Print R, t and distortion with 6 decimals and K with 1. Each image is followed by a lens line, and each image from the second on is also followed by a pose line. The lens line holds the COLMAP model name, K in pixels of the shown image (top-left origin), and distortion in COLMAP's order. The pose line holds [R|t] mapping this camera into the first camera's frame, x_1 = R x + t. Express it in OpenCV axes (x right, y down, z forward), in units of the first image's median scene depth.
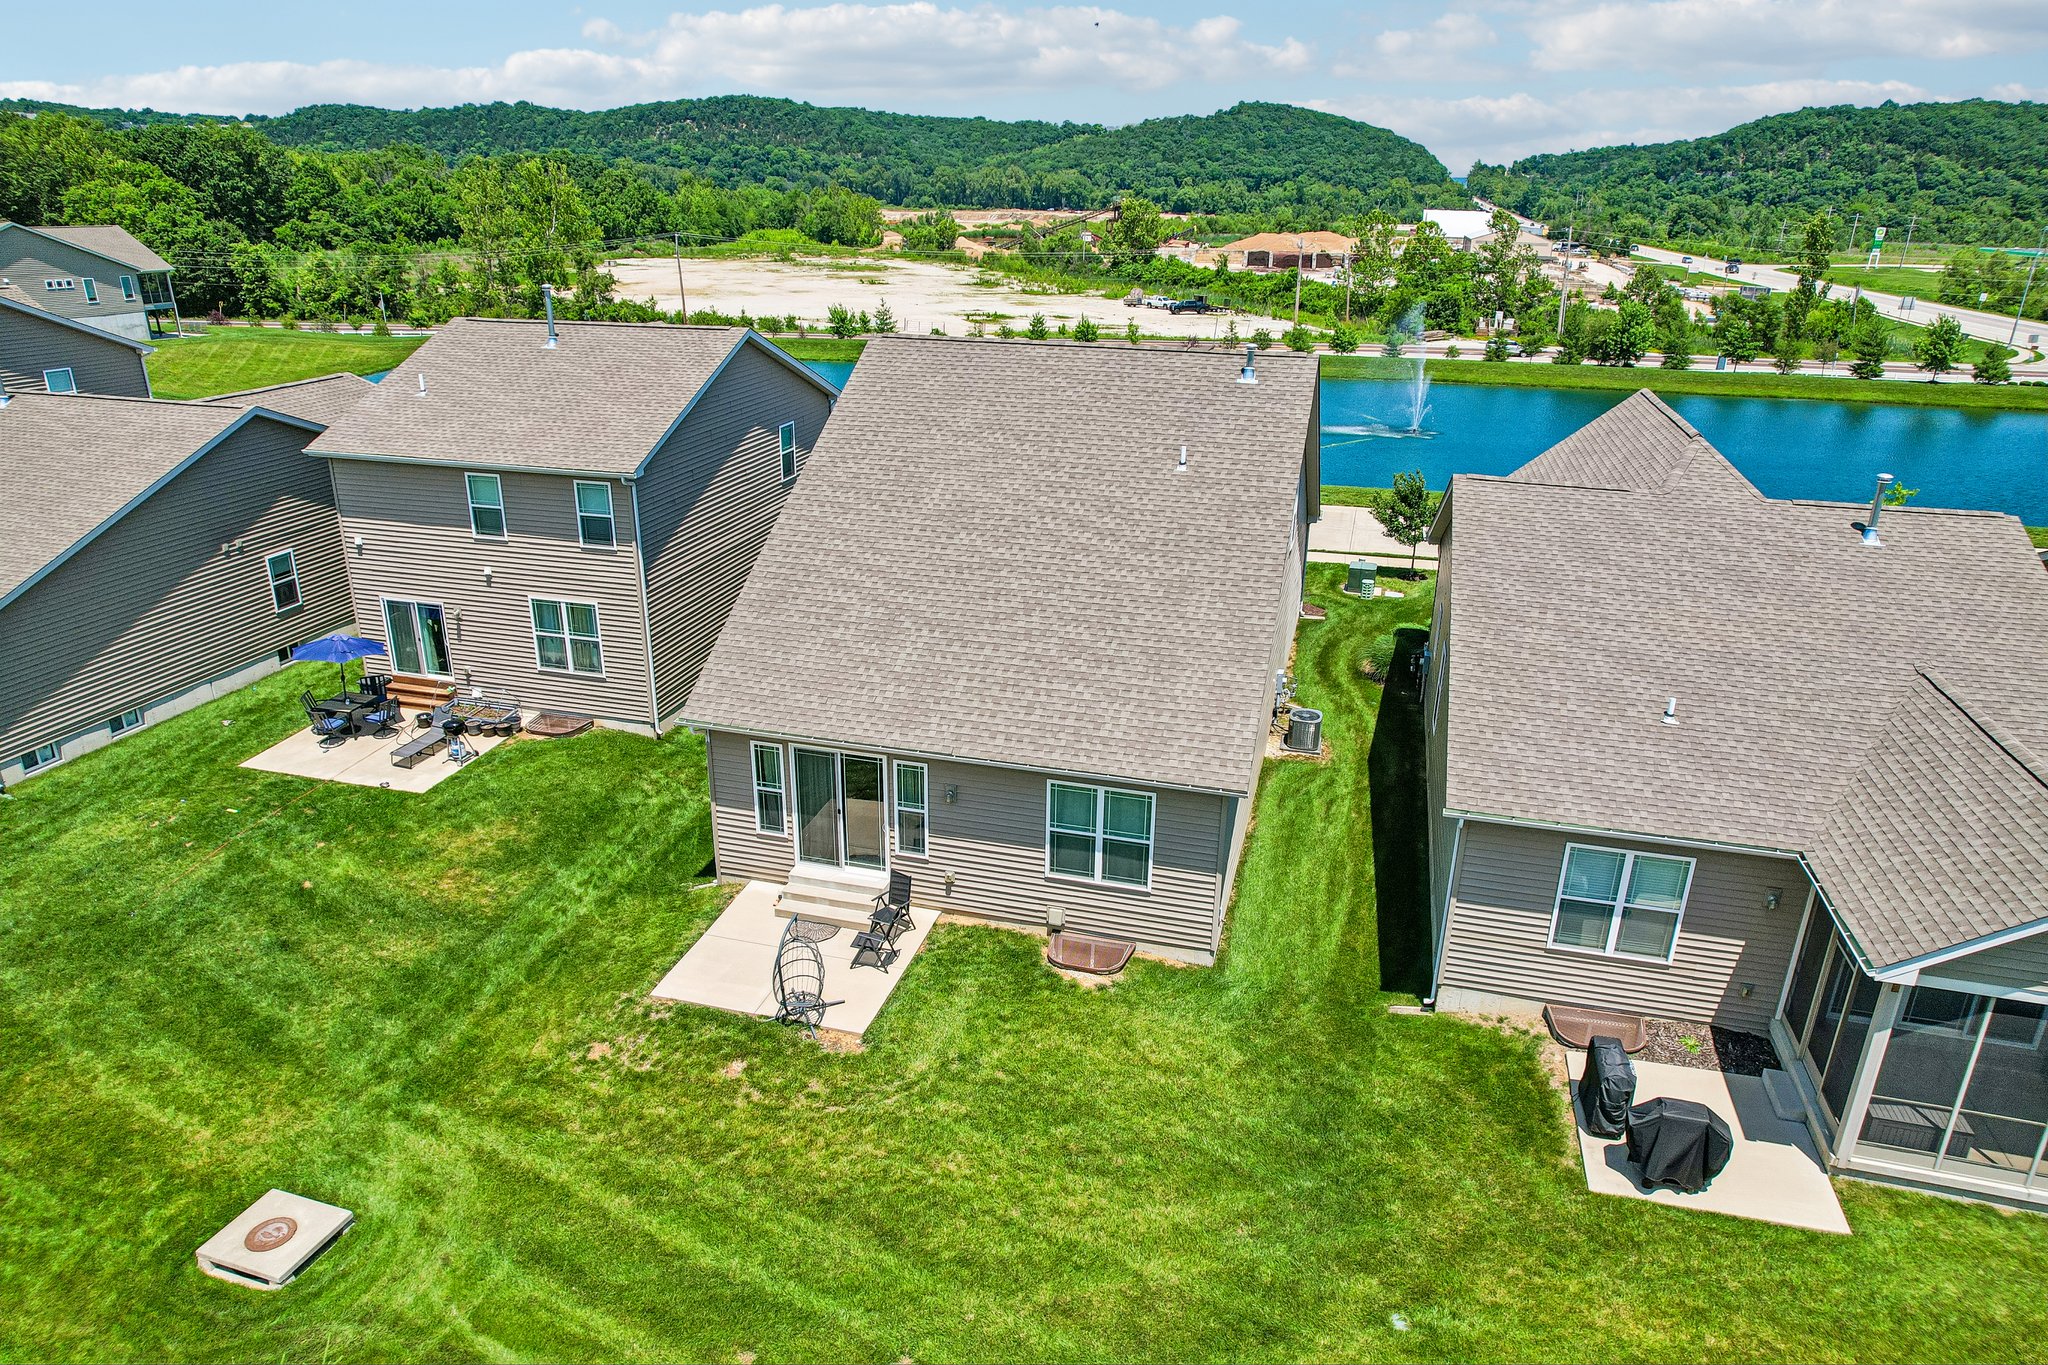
lens RADIAL K [[1309.8, 0, 1024.0], [0, 1309.8, 682.5], [0, 0, 1]] dist [-0.091017, 0.088233]
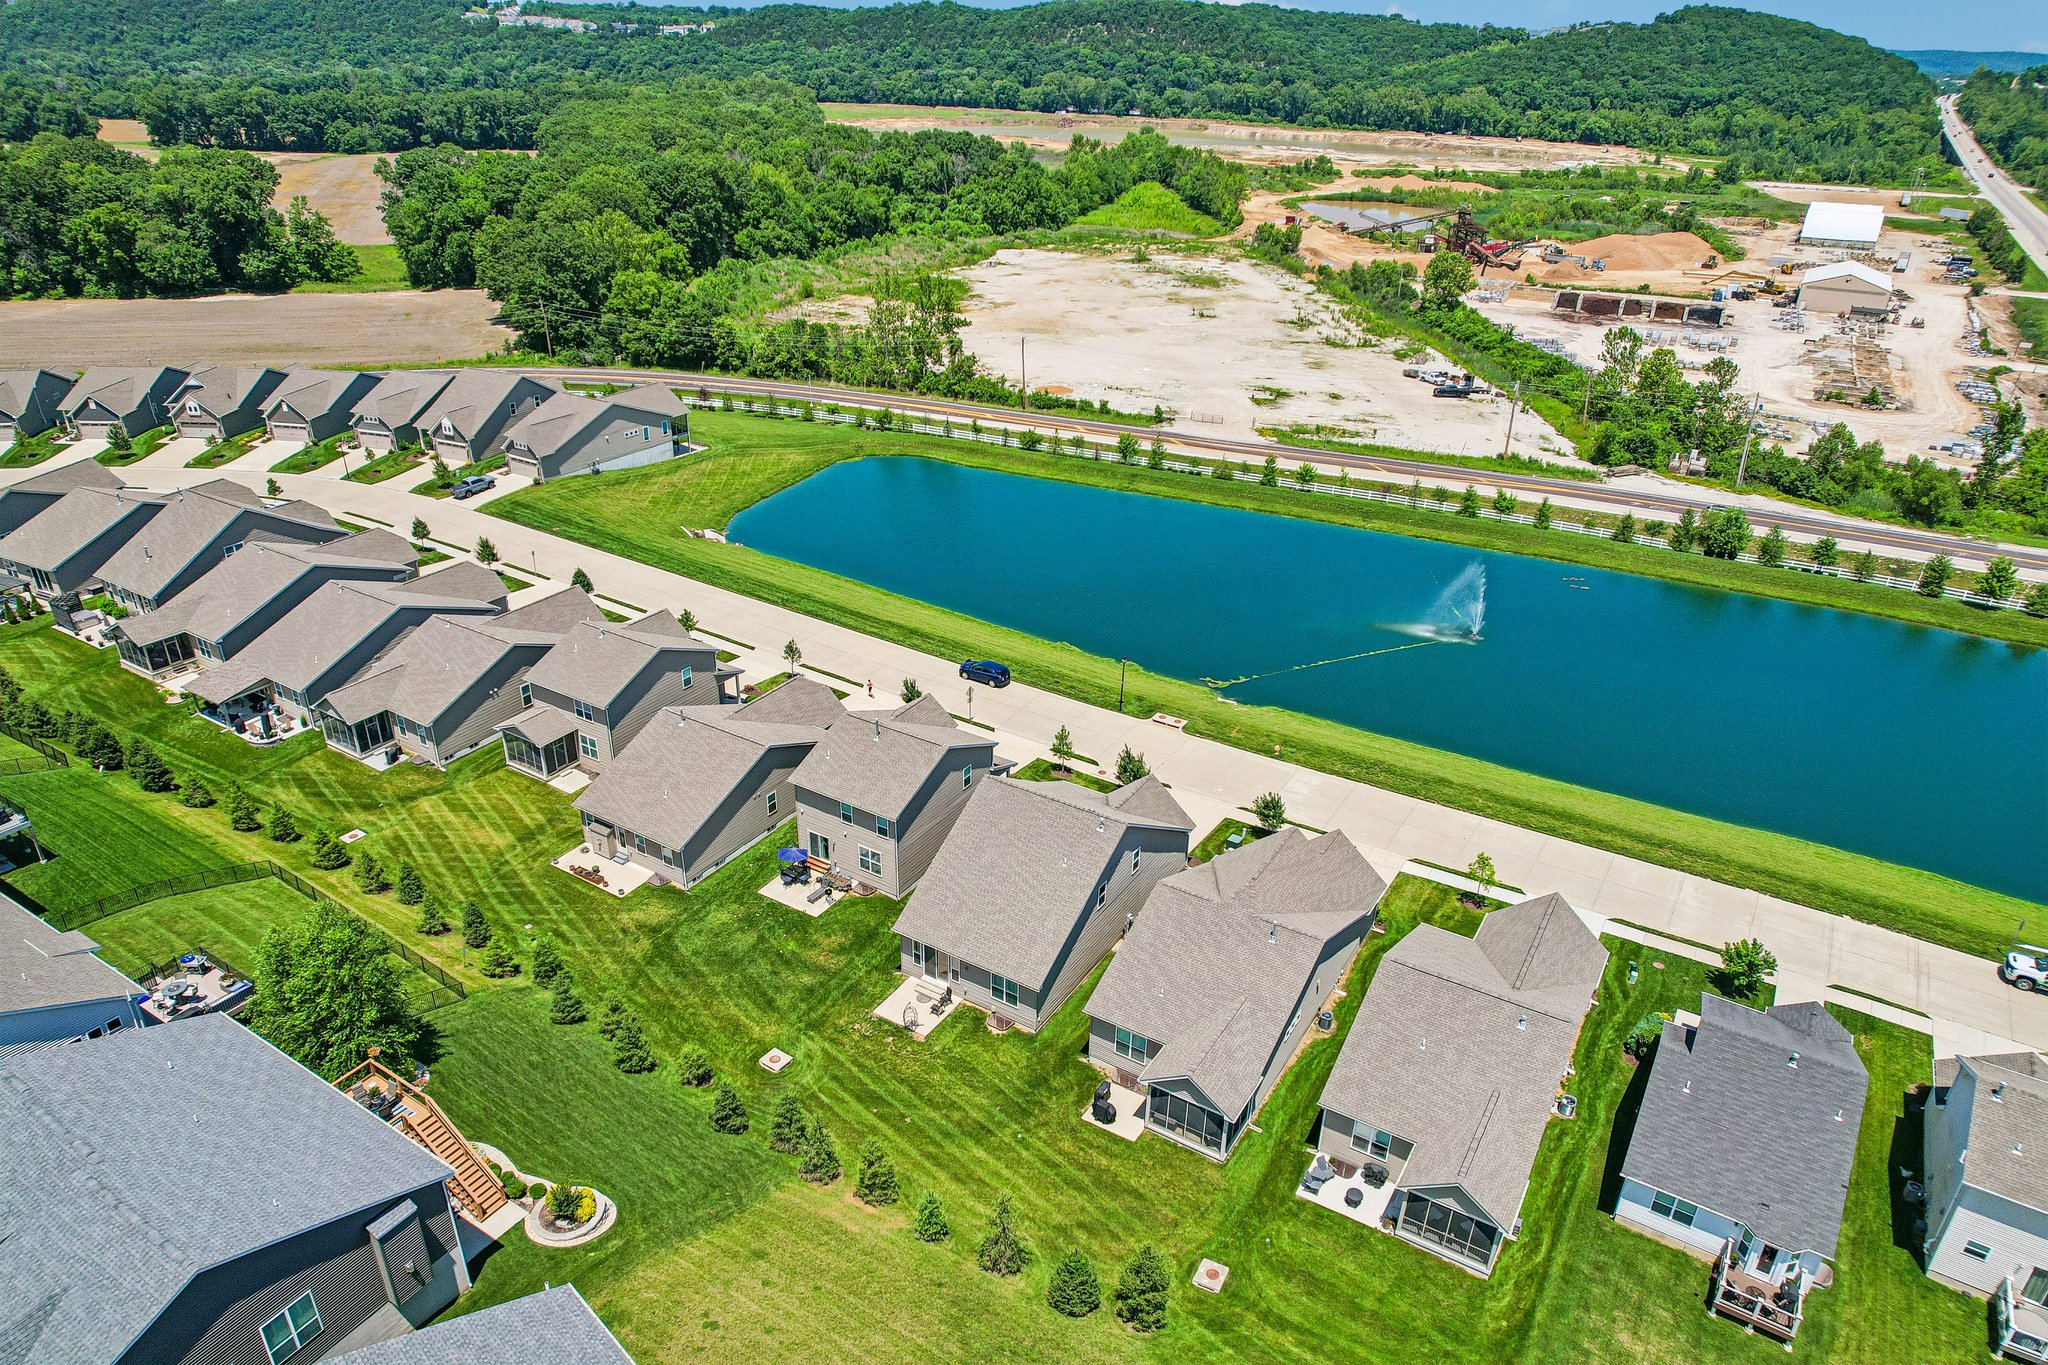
lens RADIAL K [[1276.9, 0, 1024.0], [0, 1276.9, 682.5], [0, 0, 1]] dist [-0.059501, 0.037182]
pose [[0.958197, 0.130150, -0.254792, 0.621077], [-0.109029, 0.989451, 0.095394, -0.728612], [0.264520, -0.063626, 0.962279, -1.543794]]
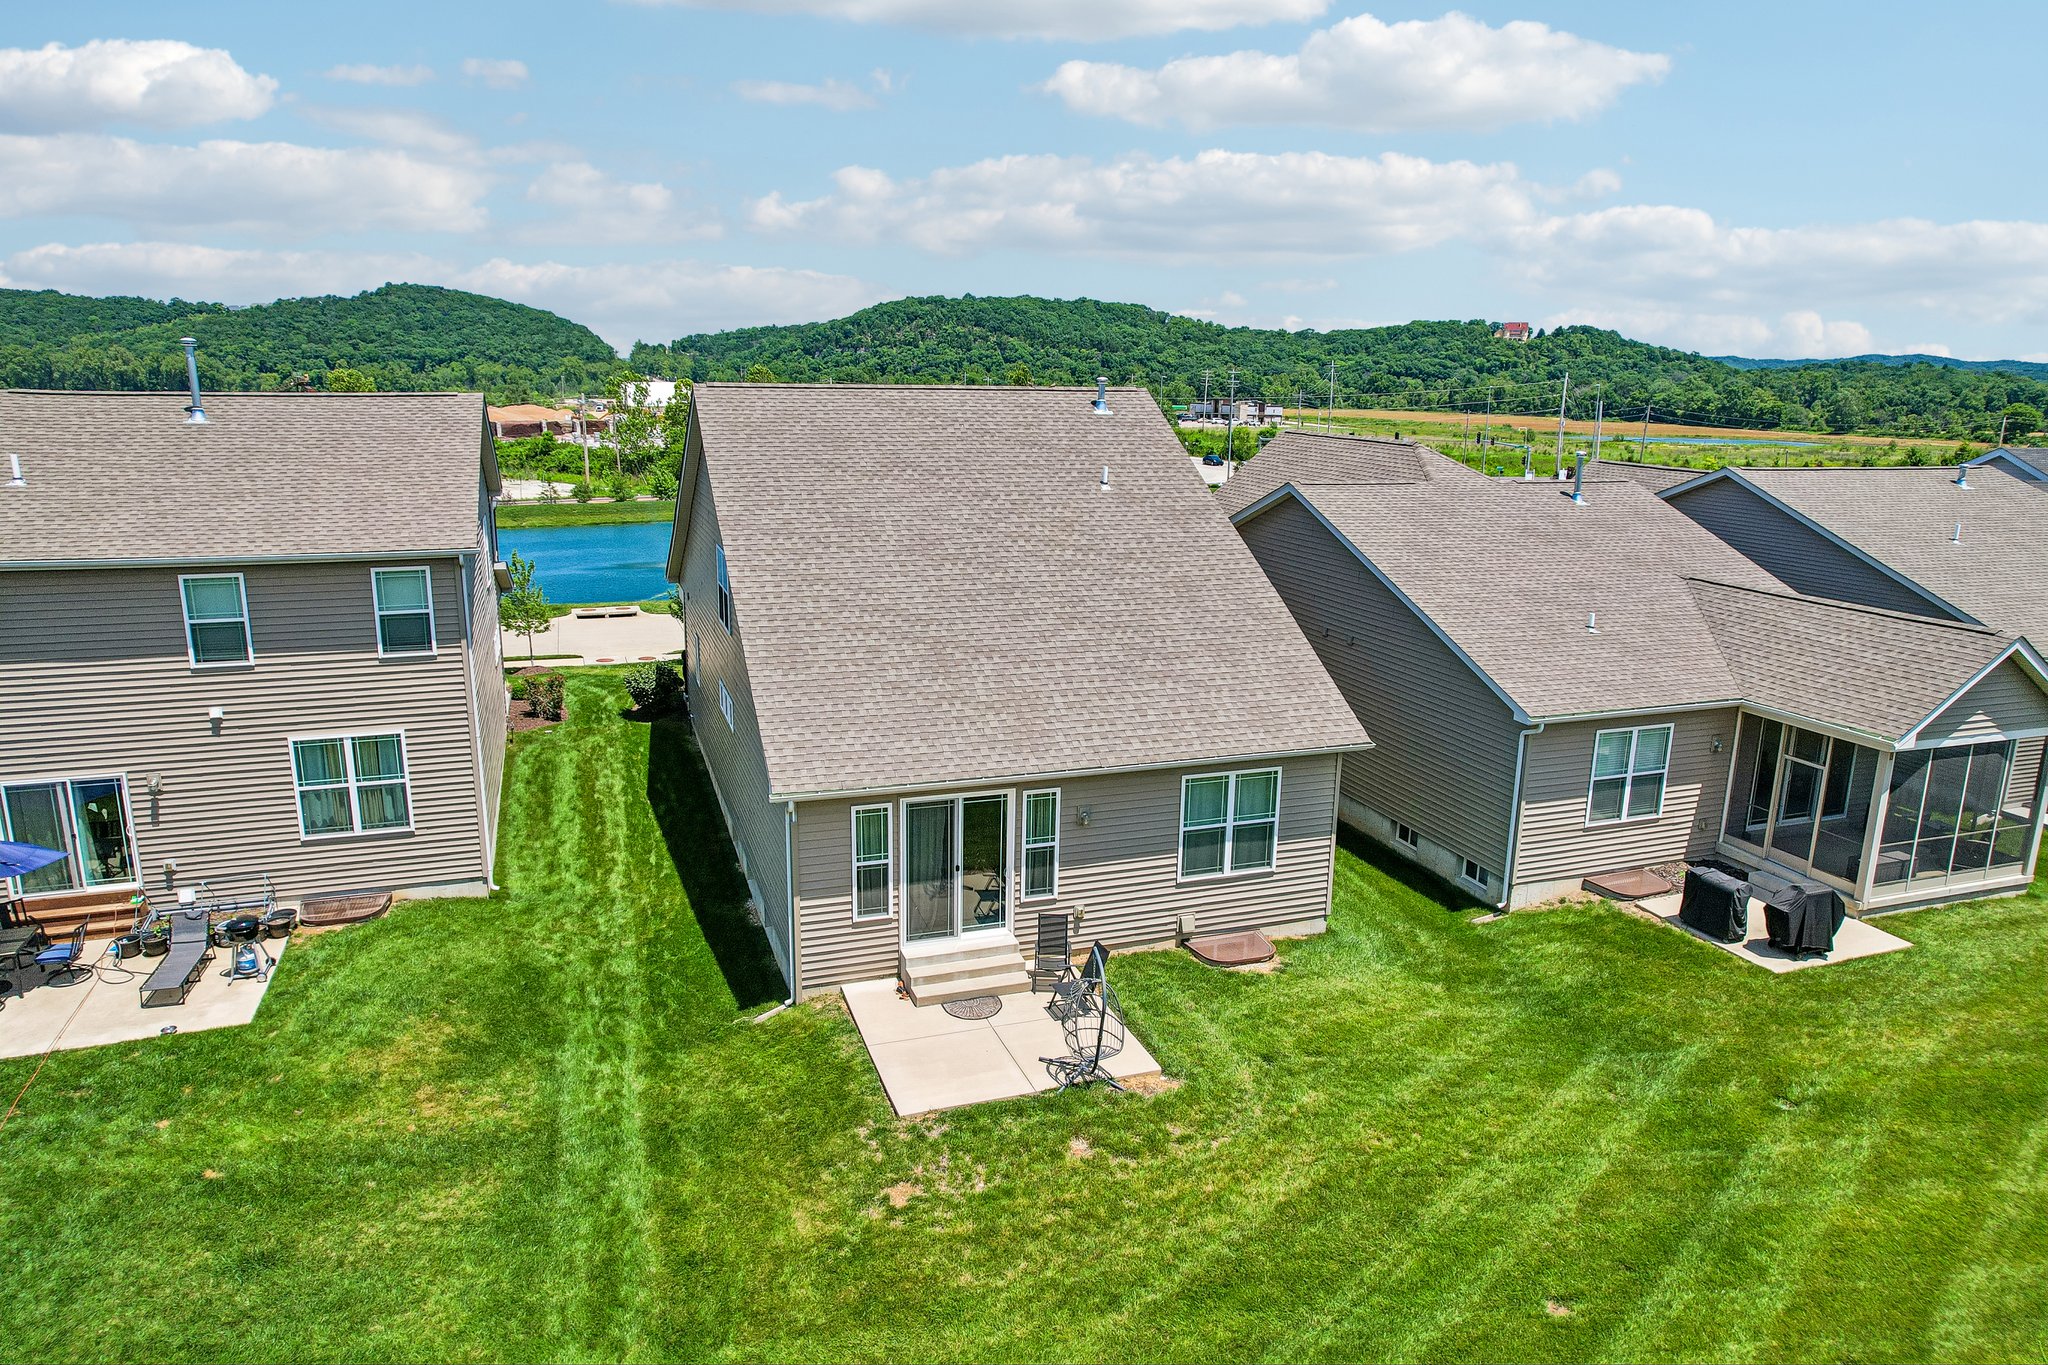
lens RADIAL K [[1309.8, 0, 1024.0], [0, 1309.8, 682.5], [0, 0, 1]] dist [-0.091017, 0.088233]
pose [[0.825374, -0.132015, 0.548935, -0.446343], [0.200962, 0.977296, -0.067133, 0.035272], [-0.527609, 0.165725, 0.833165, 0.179865]]
